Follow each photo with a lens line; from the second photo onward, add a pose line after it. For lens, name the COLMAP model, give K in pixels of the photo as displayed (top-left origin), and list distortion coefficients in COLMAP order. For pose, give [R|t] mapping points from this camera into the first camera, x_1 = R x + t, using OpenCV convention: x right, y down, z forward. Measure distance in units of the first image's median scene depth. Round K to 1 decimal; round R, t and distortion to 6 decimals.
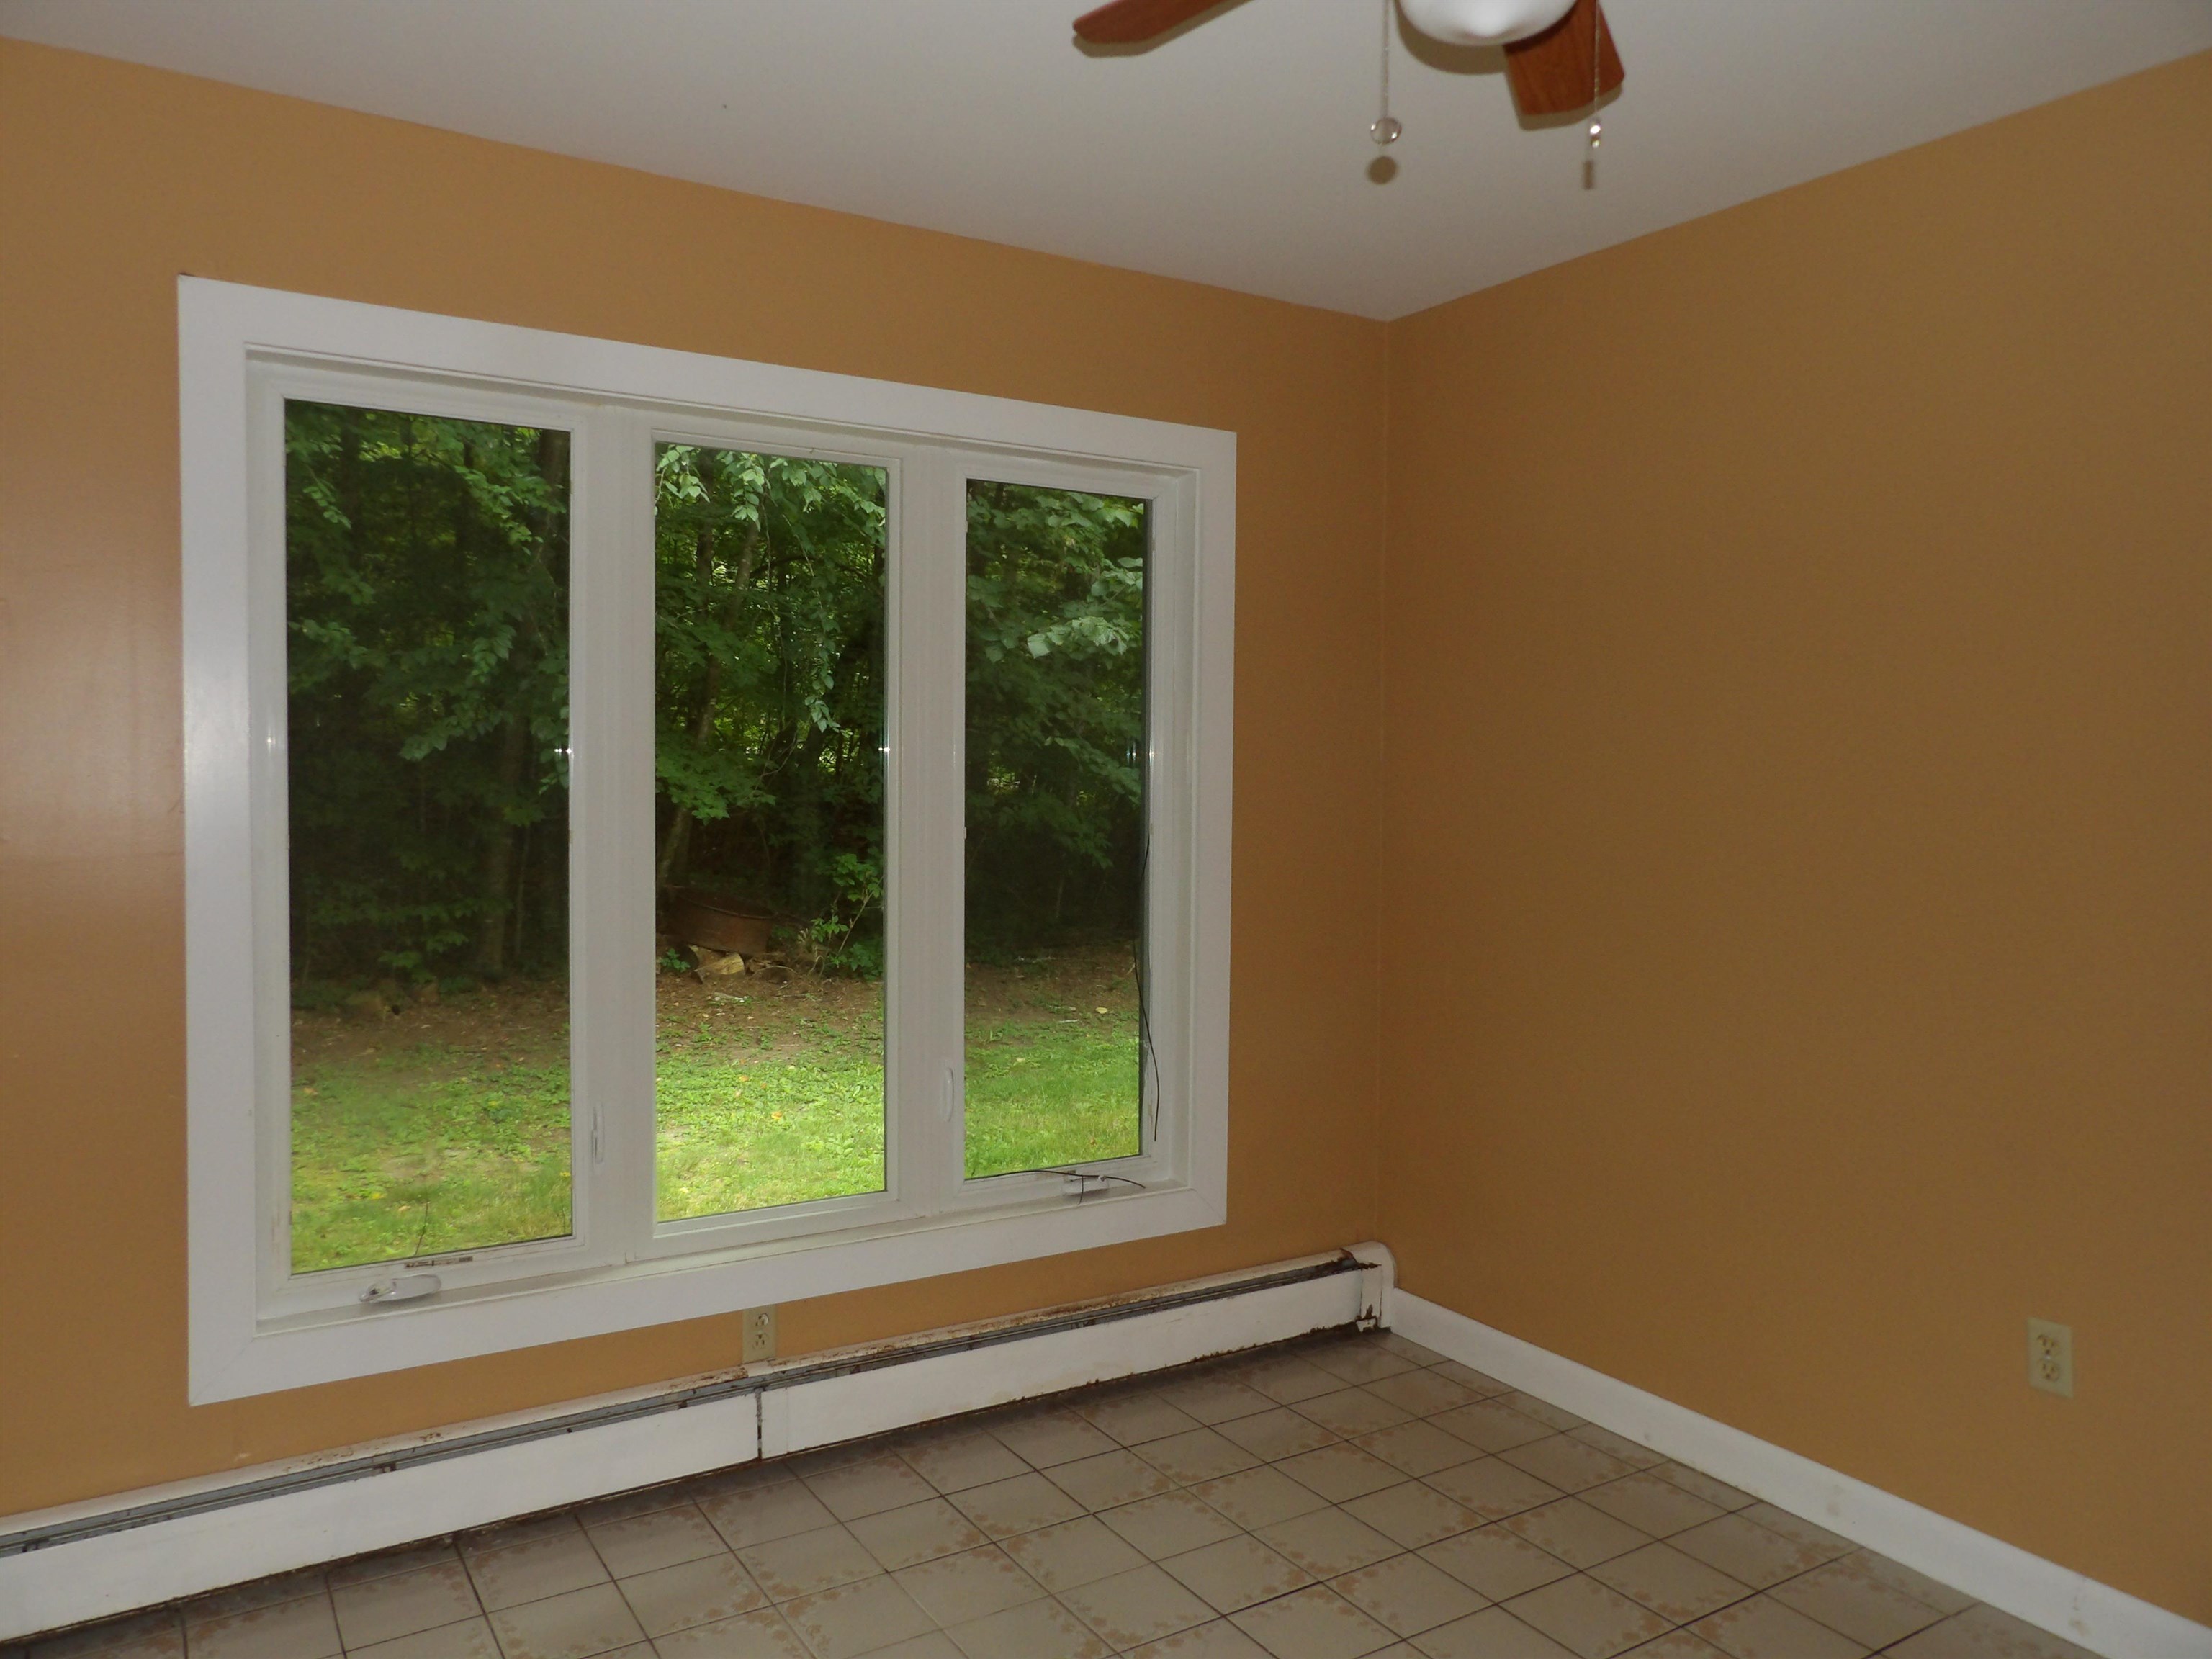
lens RADIAL K [[1585.1, 0, 1104.1], [0, 1585.1, 833.7], [0, 0, 1]] dist [-0.040340, 0.050941]
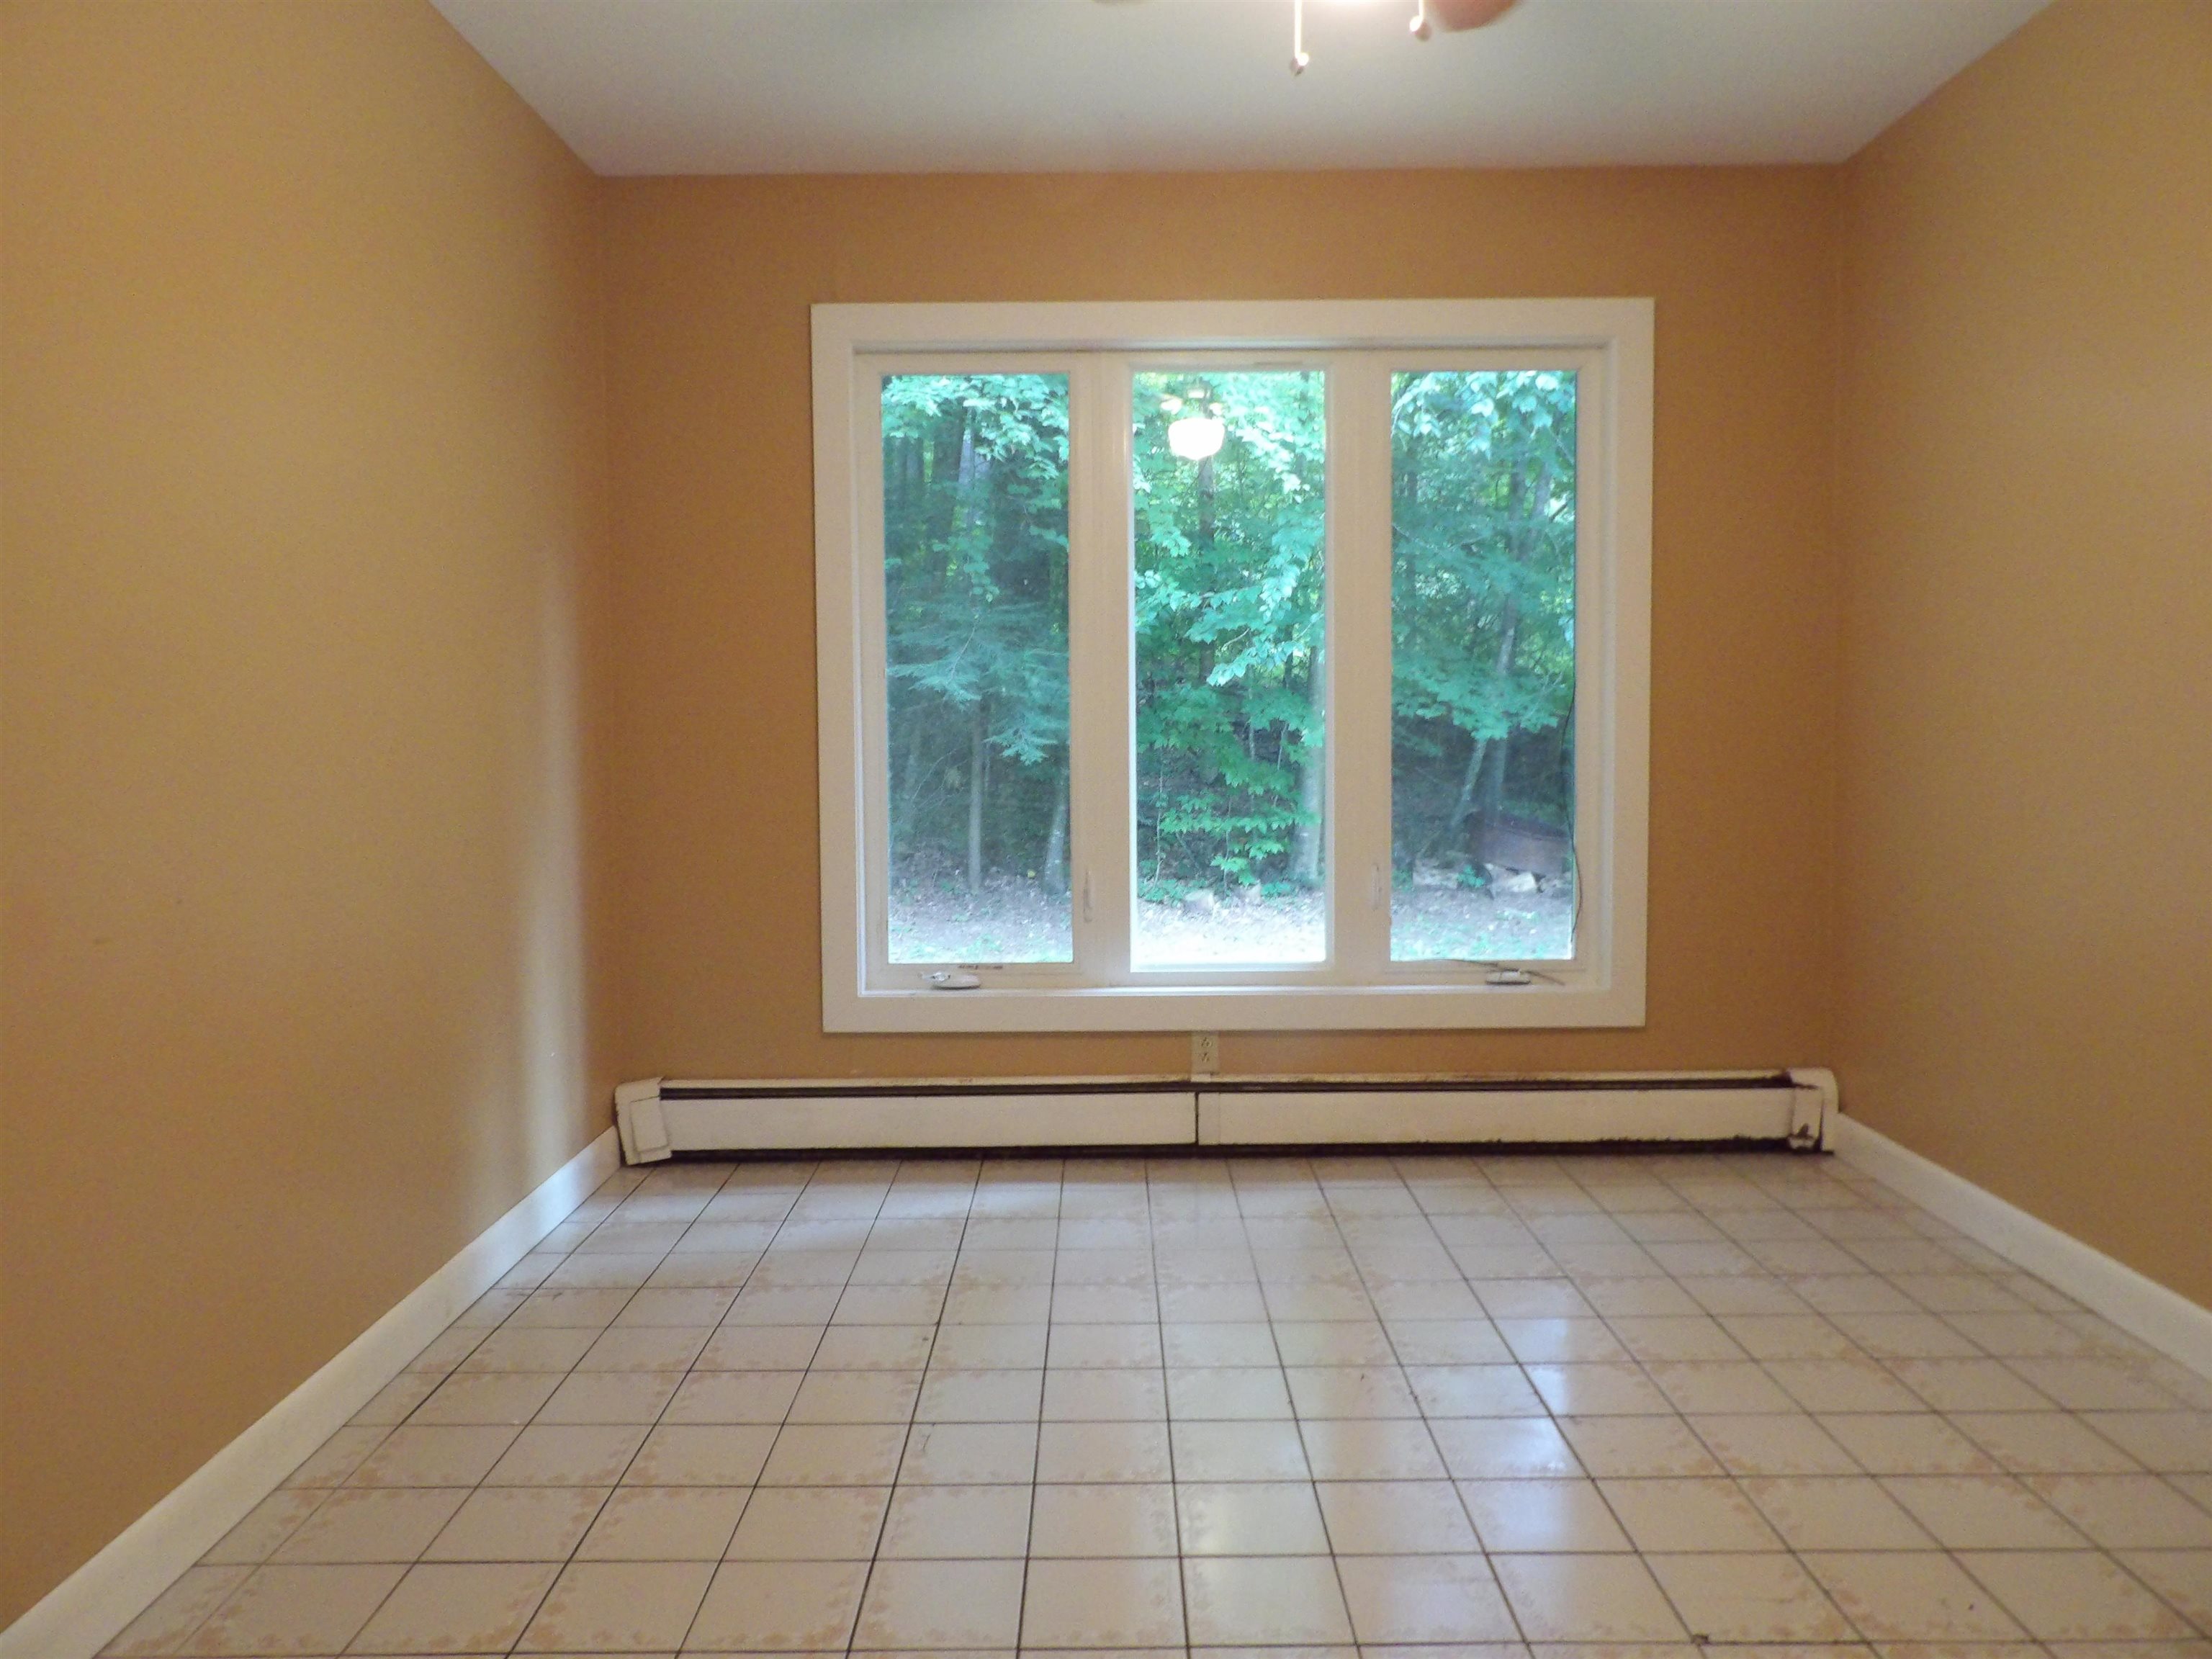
lens RADIAL K [[1585.1, 0, 1113.5], [0, 1585.1, 822.5], [0, 0, 1]] dist [-0.040340, 0.050941]
pose [[0.847883, 0.015781, -0.529949, 0.121187], [-0.005135, 0.999754, 0.021554, 0.029725], [0.530159, -0.015554, 0.847756, -0.043008]]
